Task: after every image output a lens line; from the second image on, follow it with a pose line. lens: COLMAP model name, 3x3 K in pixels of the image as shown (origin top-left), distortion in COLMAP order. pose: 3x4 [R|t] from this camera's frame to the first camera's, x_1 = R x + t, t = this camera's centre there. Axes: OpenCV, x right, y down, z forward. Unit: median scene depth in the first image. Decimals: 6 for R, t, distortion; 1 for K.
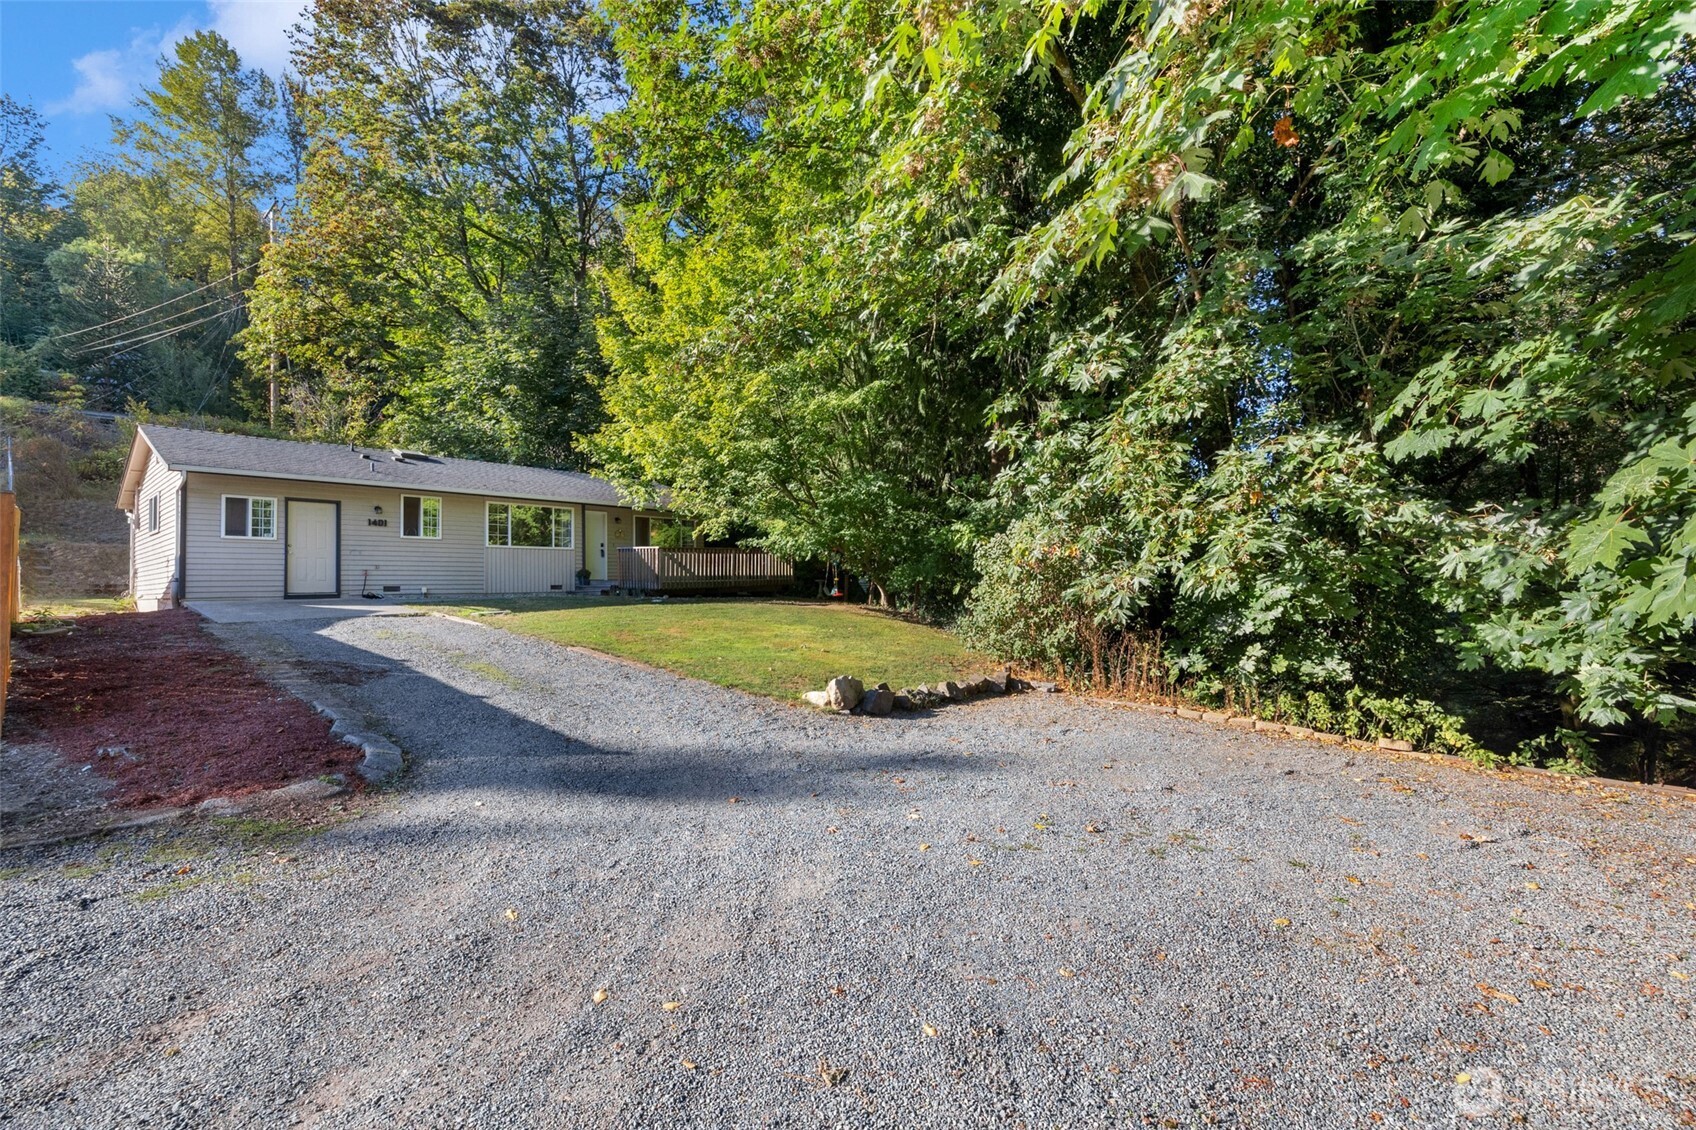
lens RADIAL K [[681.0, 0, 824.9], [0, 681.0, 568.2], [0, 0, 1]] dist [0.003023, -0.000793]
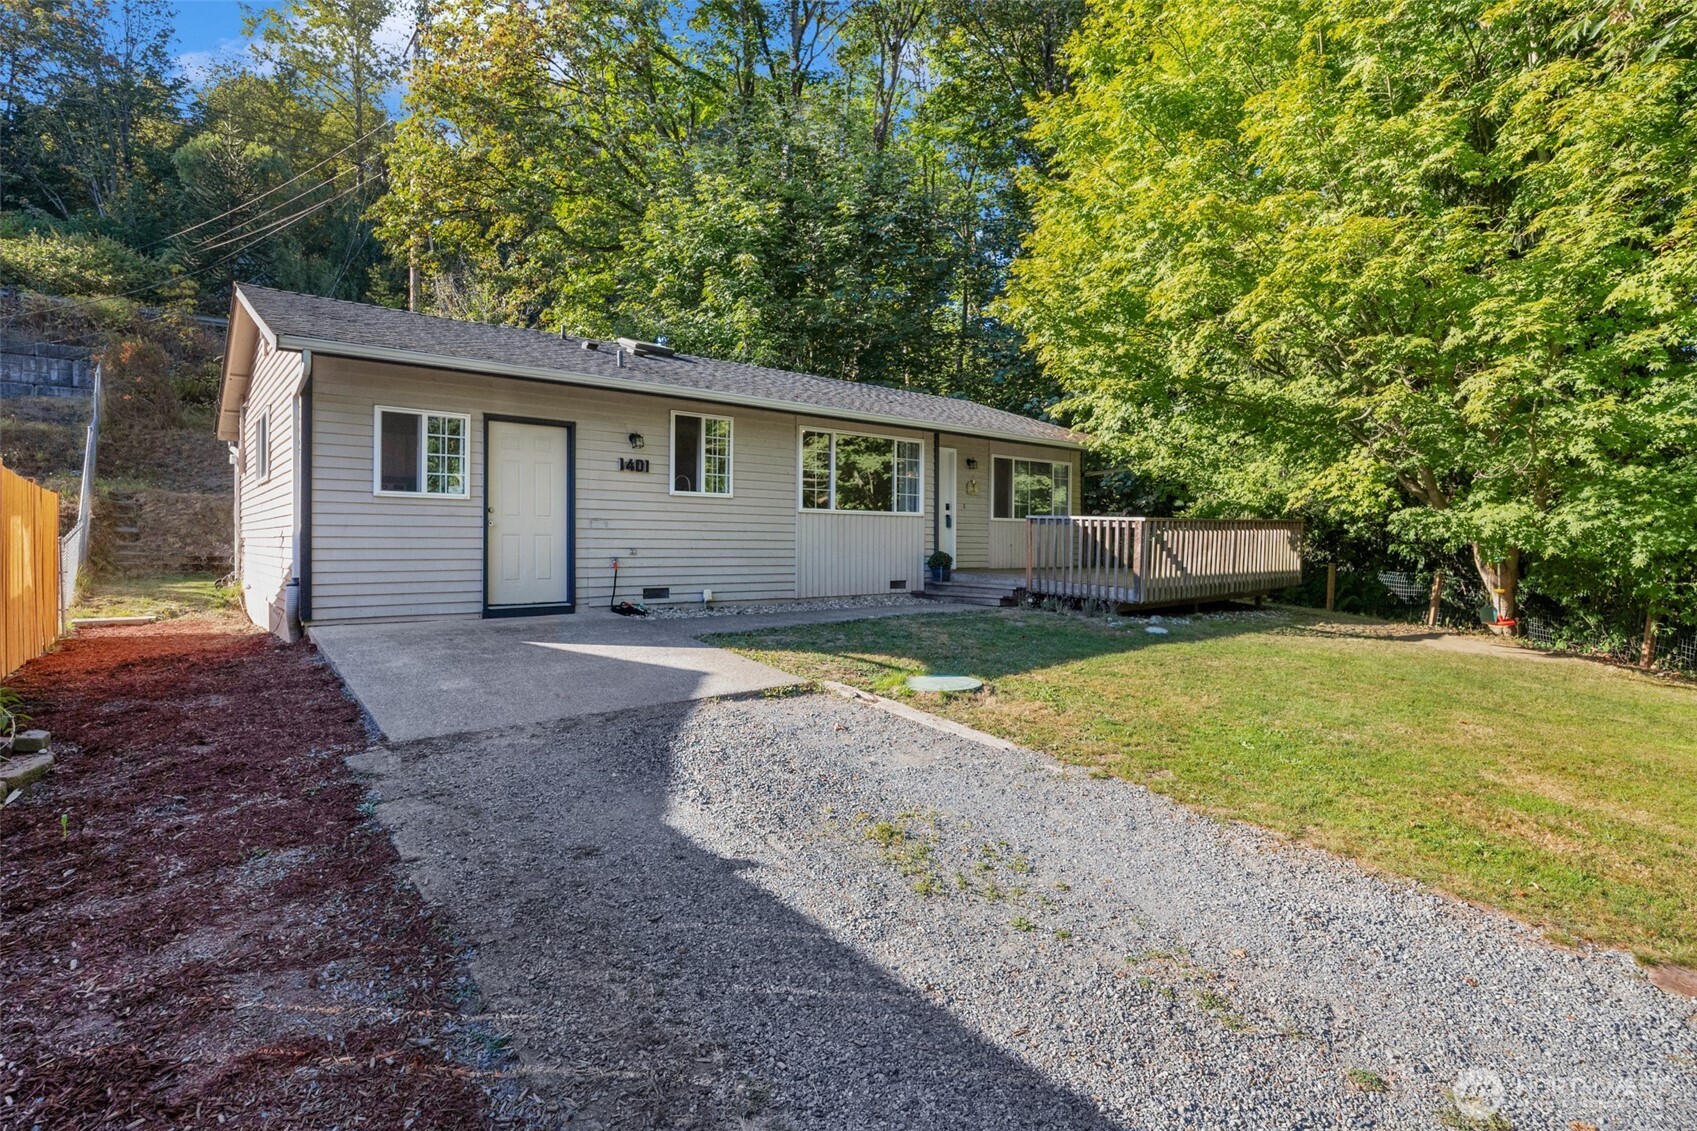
lens RADIAL K [[814.8, 0, 856.5], [0, 814.8, 555.8], [0, 0, 1]] dist [-0.011273, 0.000279]
pose [[0.986332, 0.025520, -0.162780, -0.339149], [-0.018681, 0.998883, 0.043409, -0.024772], [0.163706, -0.039775, 0.985707, 0.364172]]
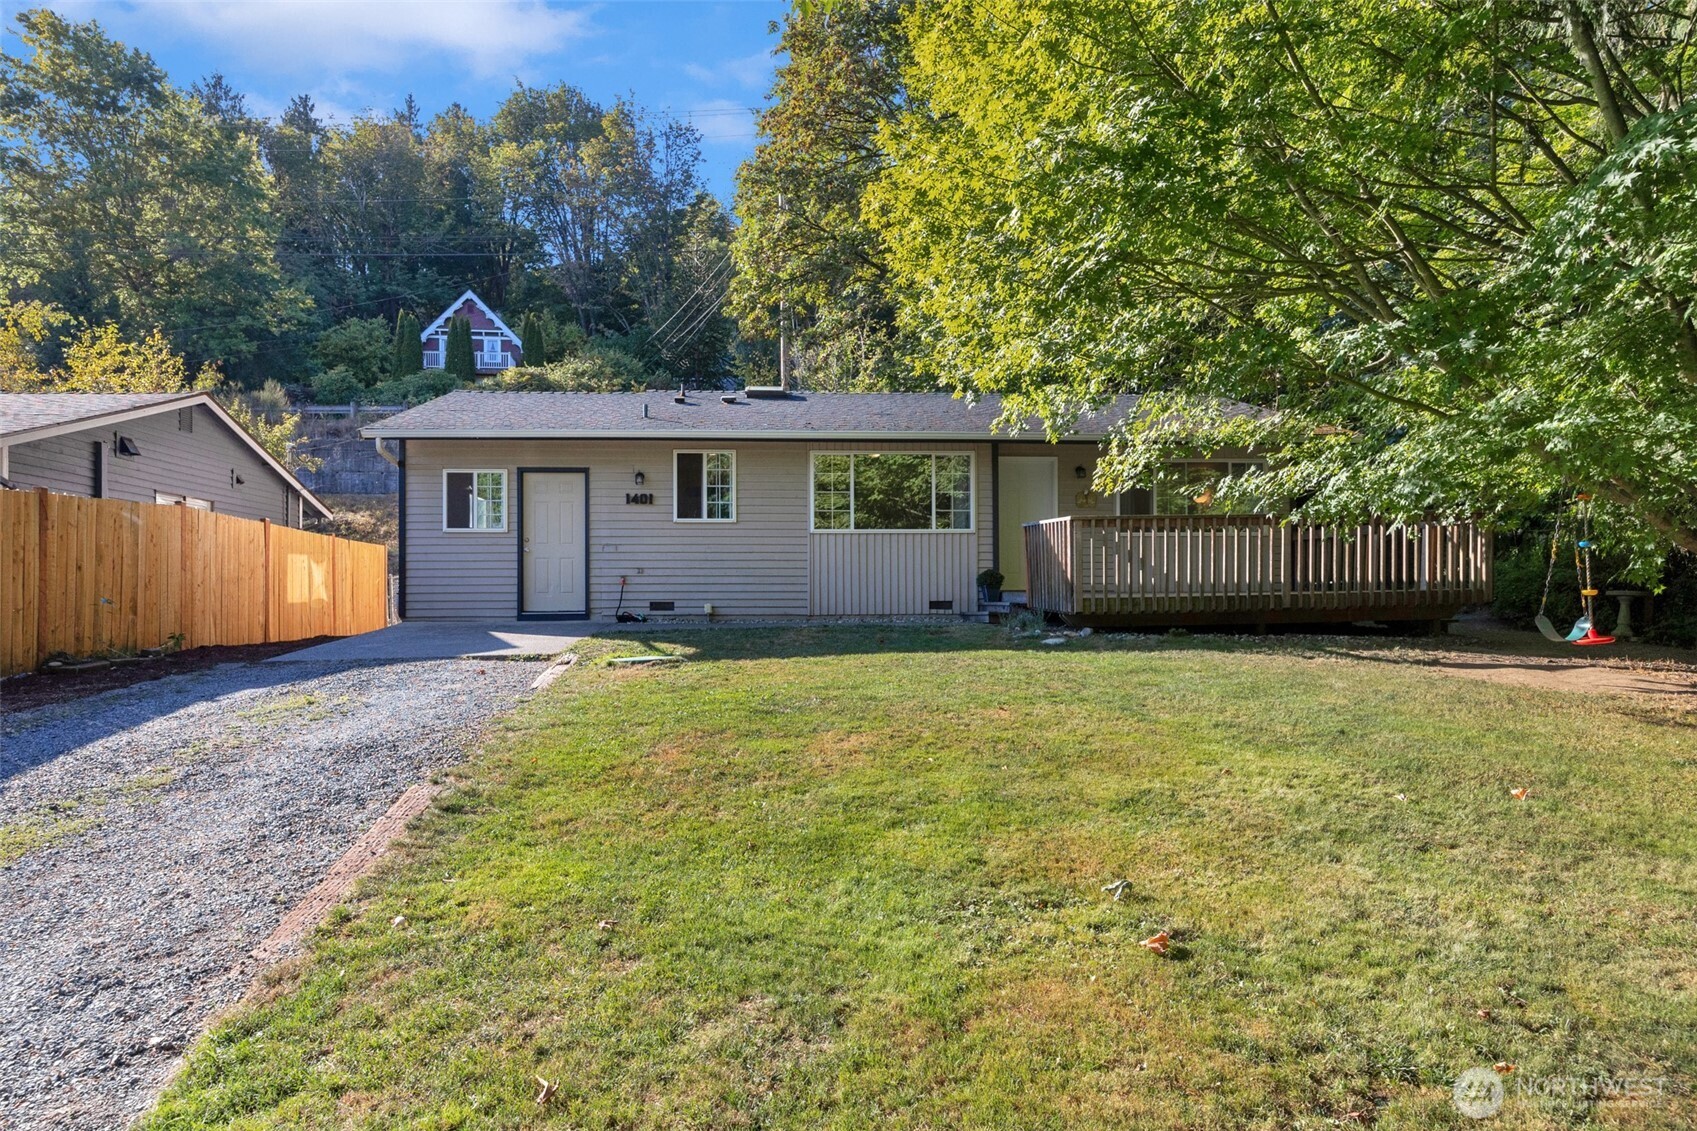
lens RADIAL K [[980.0, 0, 853.1], [0, 980.0, 568.6], [0, 0, 1]] dist [0.004594, 0.000189]
pose [[0.723020, -0.012370, -0.690716, 0.086537], [0.012142, 0.999913, -0.005197, 0.003077], [0.690720, -0.004629, 0.723107, 0.427452]]
